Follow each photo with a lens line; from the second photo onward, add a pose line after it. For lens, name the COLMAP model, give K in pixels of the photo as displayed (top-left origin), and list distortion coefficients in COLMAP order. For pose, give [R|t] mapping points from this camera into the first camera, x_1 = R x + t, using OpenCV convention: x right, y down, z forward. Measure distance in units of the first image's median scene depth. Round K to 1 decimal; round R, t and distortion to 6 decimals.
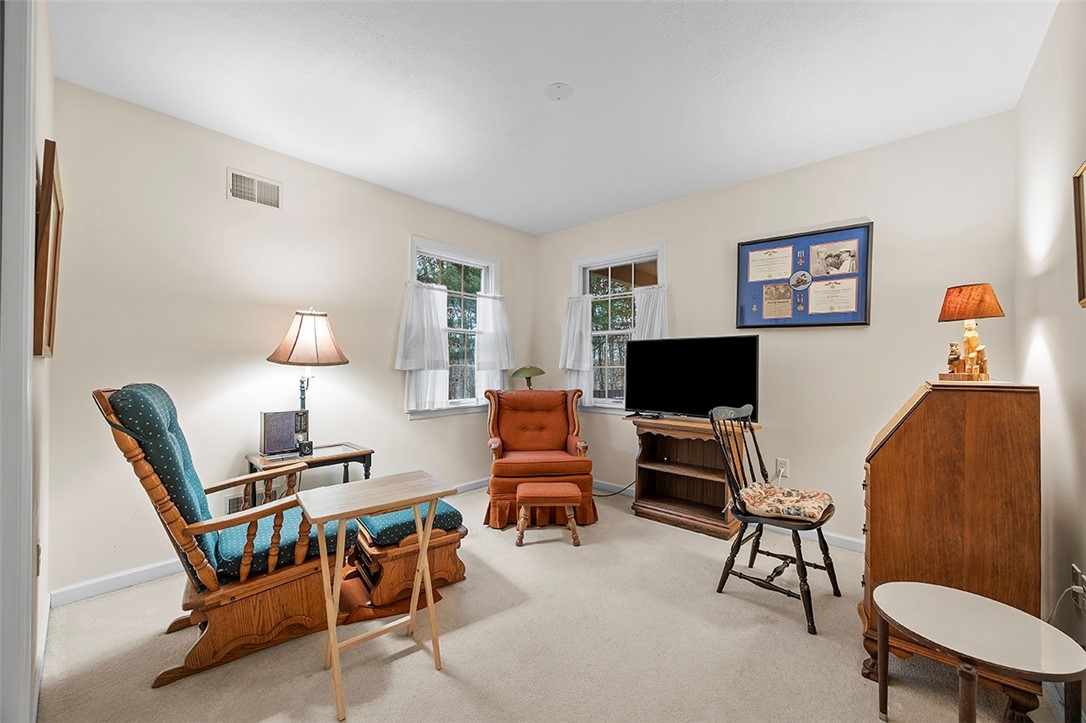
lens RADIAL K [[419.5, 0, 547.1], [0, 419.5, 360.1], [0, 0, 1]] dist [0.003573, 0.000304]
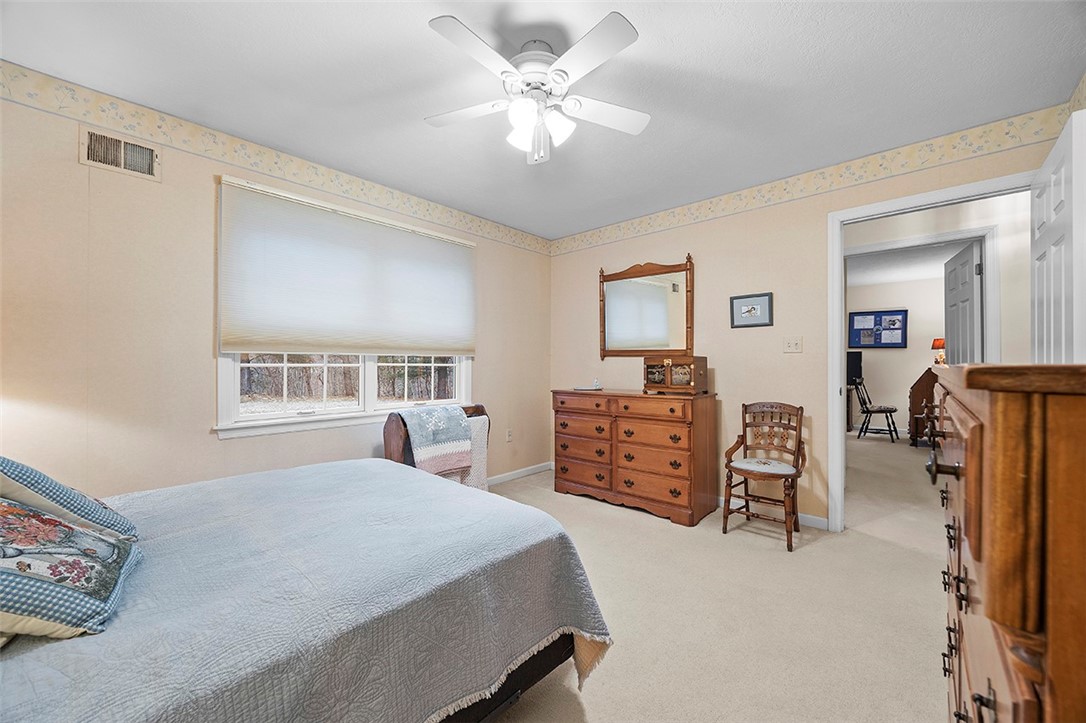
lens RADIAL K [[419.5, 0, 540.4], [0, 419.5, 360.6], [0, 0, 1]] dist [0.003573, 0.000304]
pose [[0.999885, 0.001414, -0.015107, -1.431820], [-0.001449, 0.999996, -0.002317, 0.006772], [0.015103, 0.002339, 0.999883, -1.609033]]
